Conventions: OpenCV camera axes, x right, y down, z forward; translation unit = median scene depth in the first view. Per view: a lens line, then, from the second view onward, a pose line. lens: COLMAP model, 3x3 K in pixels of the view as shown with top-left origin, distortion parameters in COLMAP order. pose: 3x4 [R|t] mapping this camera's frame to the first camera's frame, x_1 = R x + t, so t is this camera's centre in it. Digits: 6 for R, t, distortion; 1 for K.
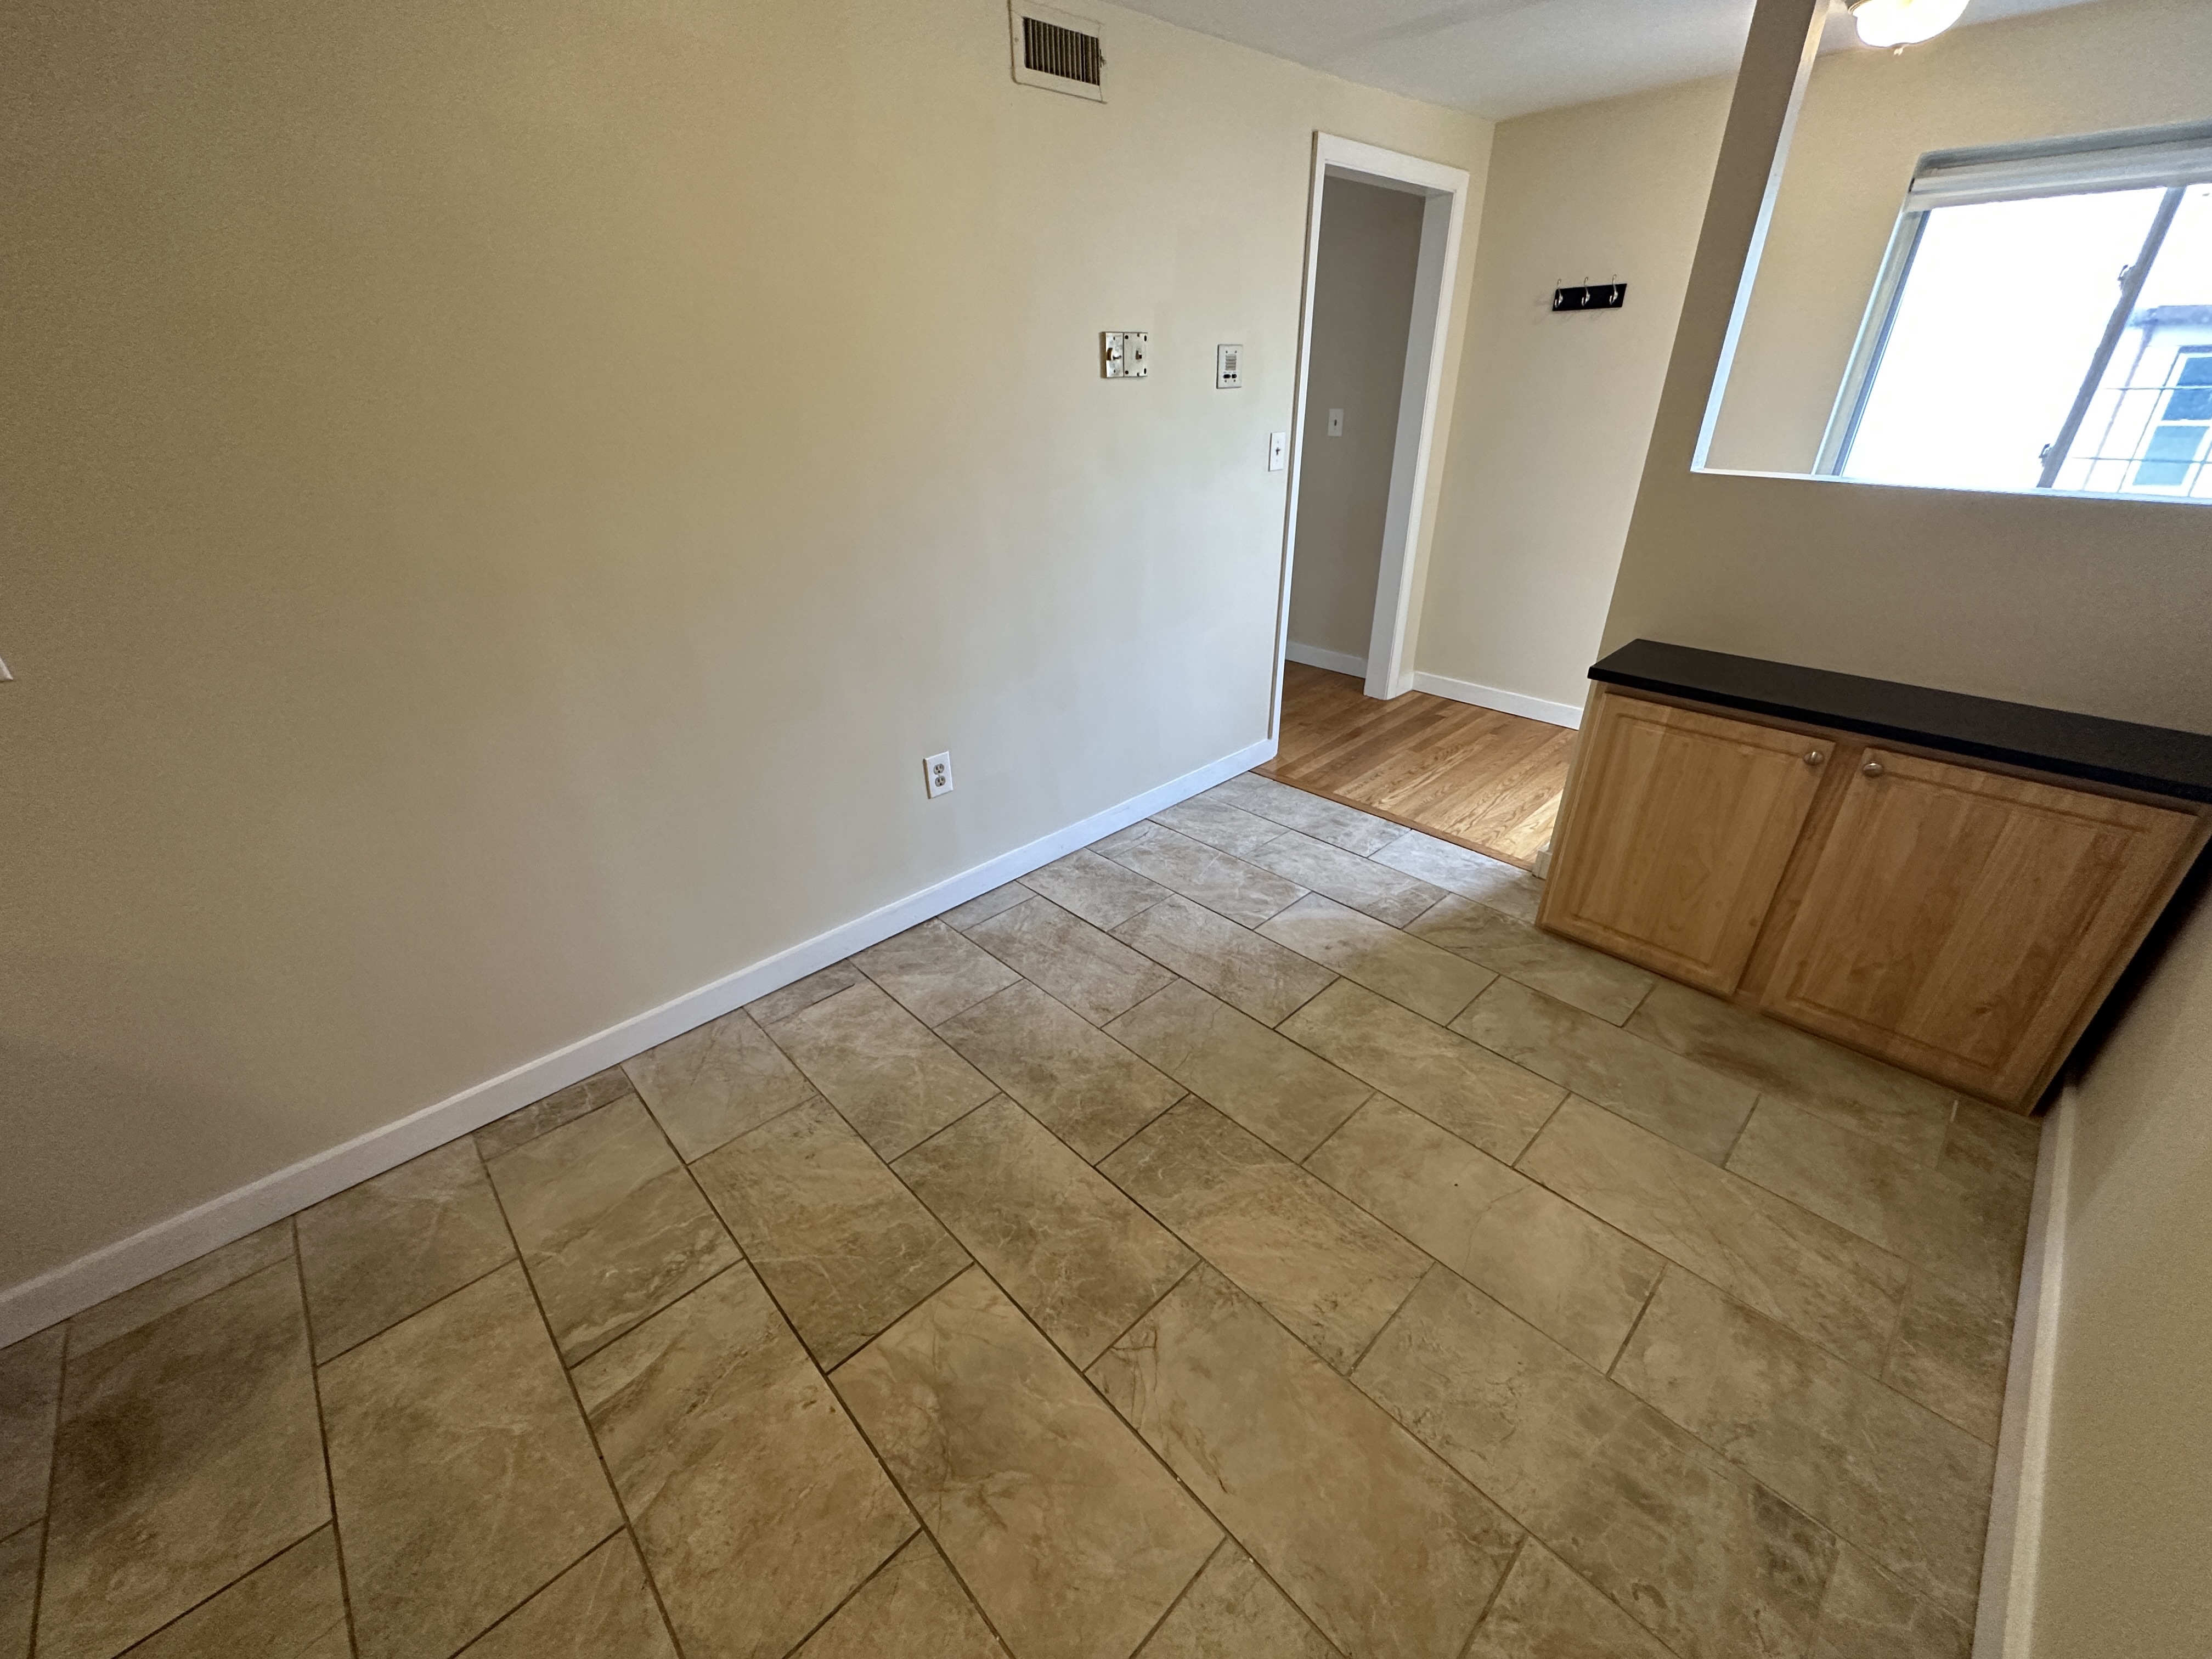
lens RADIAL K [[879.7, 0, 1107.9], [0, 879.7, 828.7], [0, 0, 1]] dist [-0.000790, -0.000034]
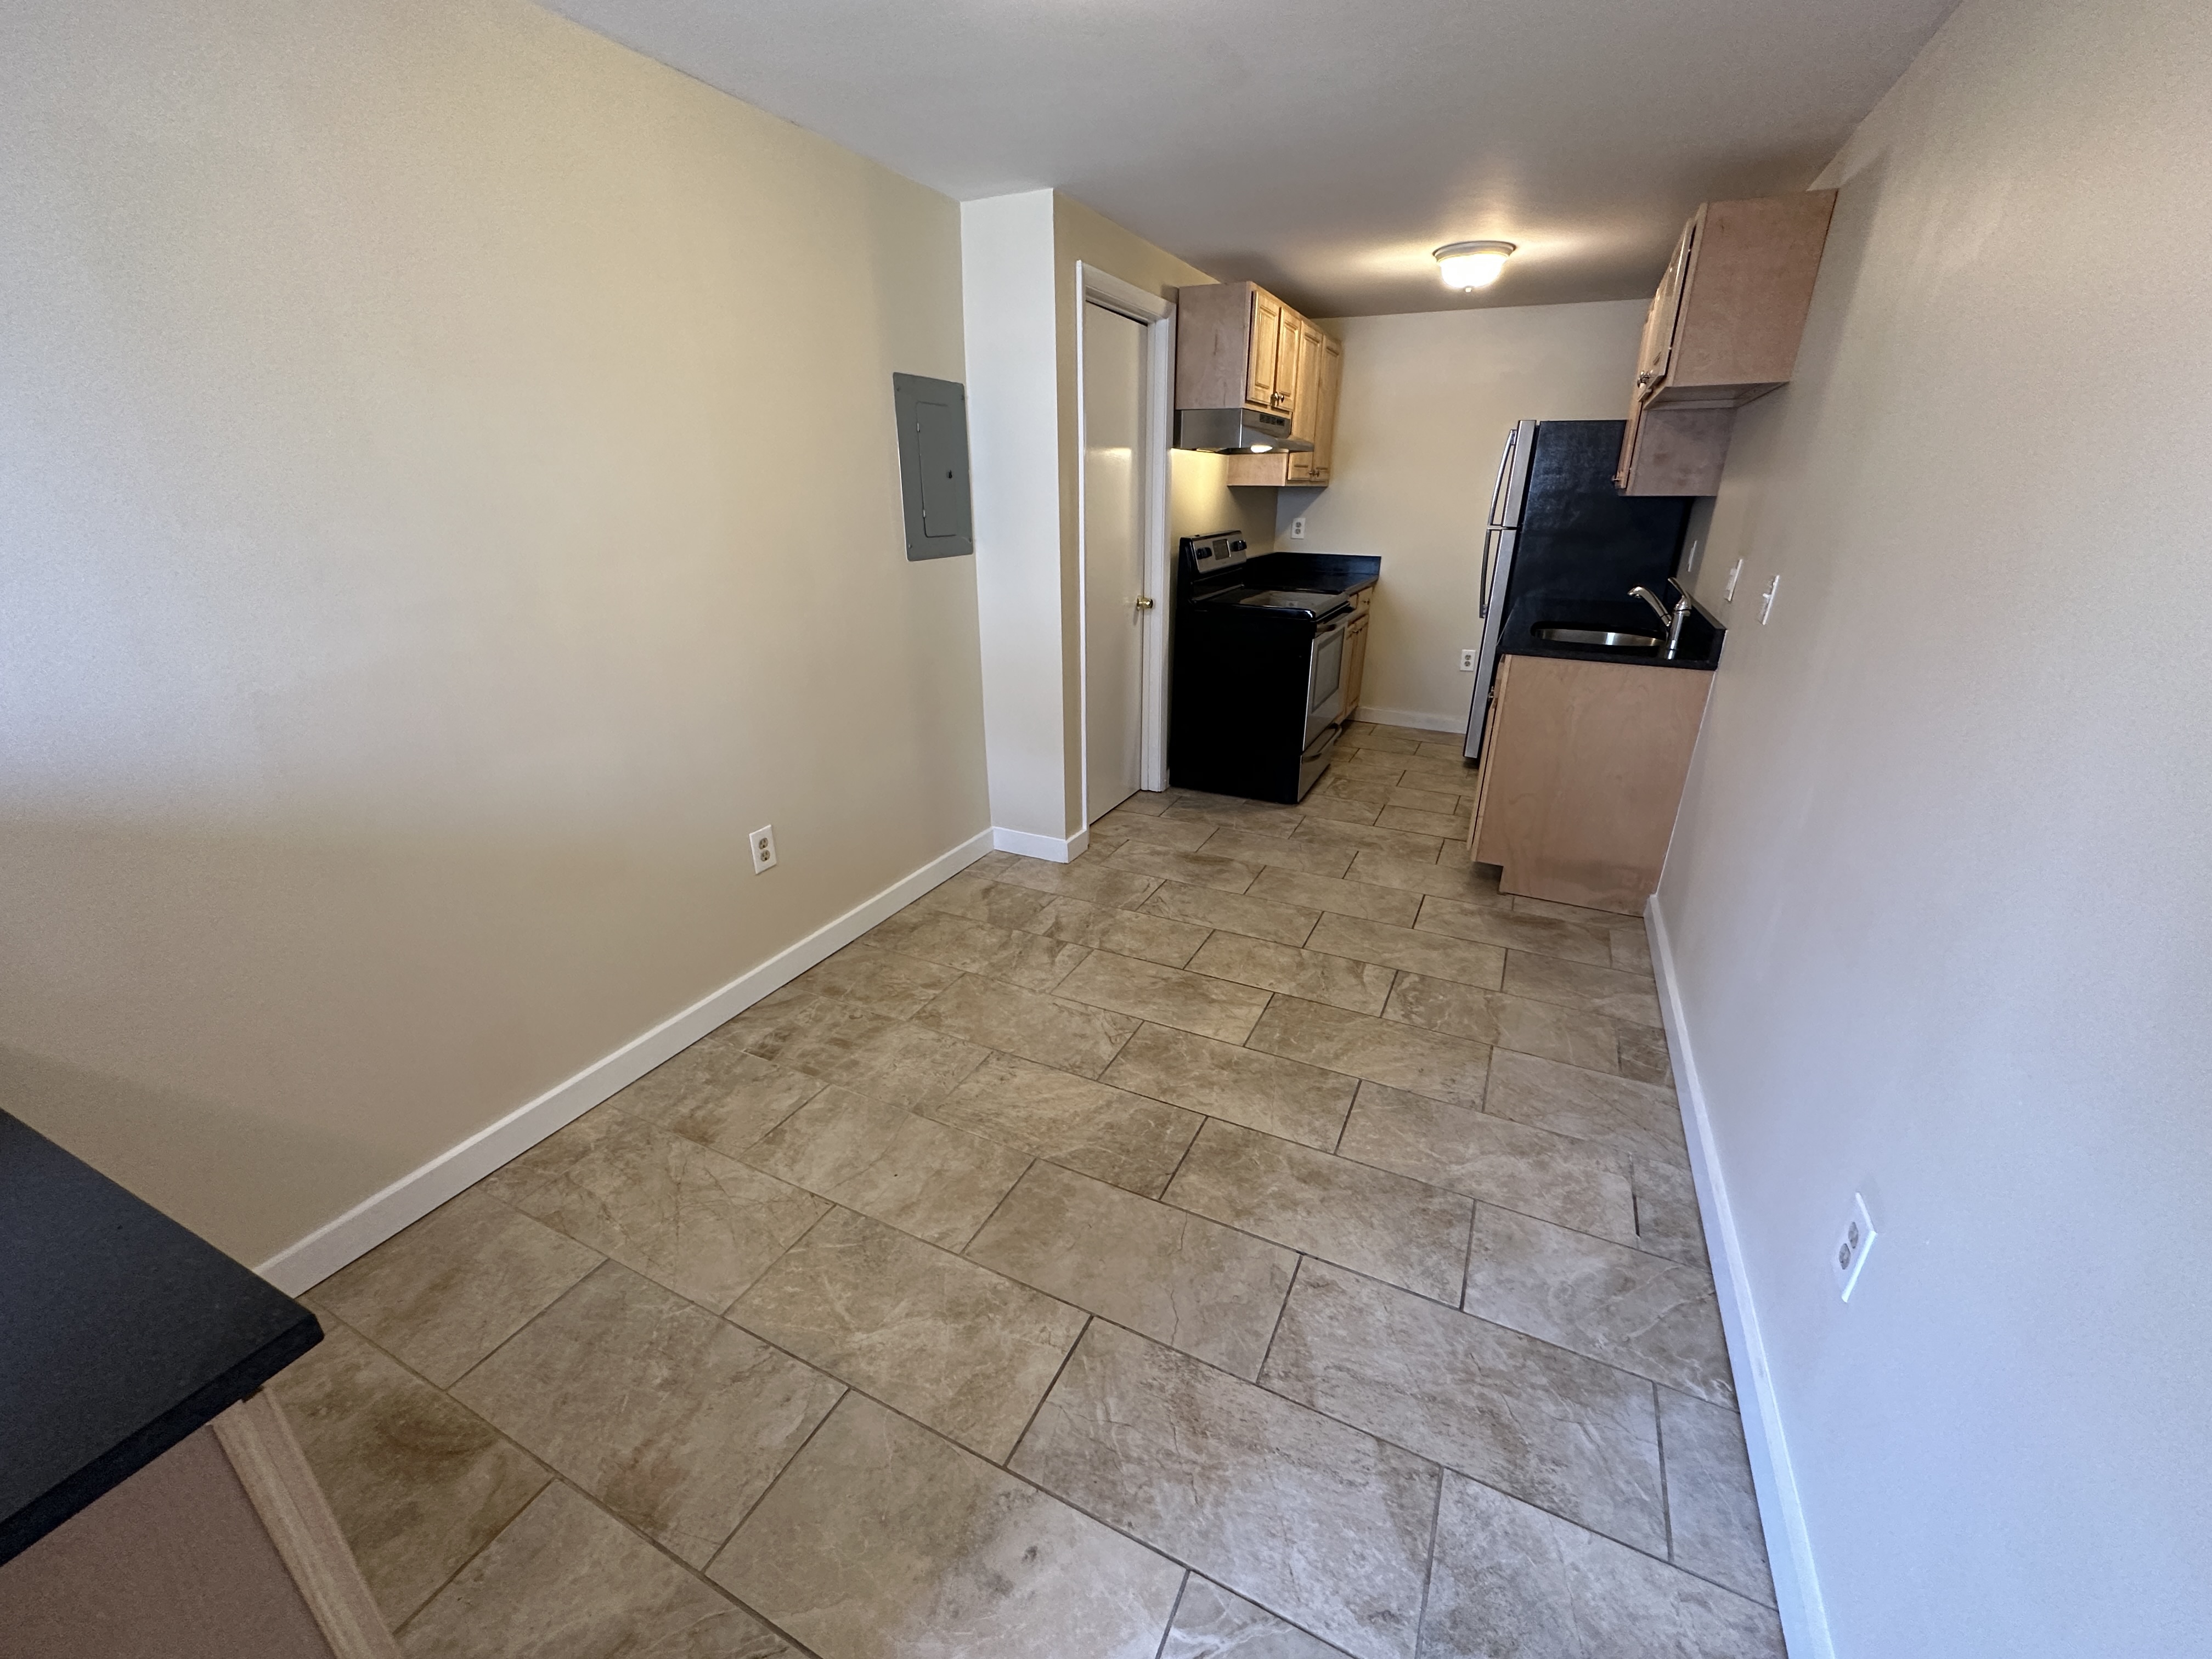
lens RADIAL K [[879.7, 0, 1107.3], [0, 879.7, 831.8], [0, 0, 1]] dist [-0.000790, -0.000034]
pose [[-0.937482, 0.136681, -0.320072, 0.399989], [-0.151093, 0.668638, 0.728076, -0.645882], [0.313527, 0.730918, -0.606184, 1.297353]]
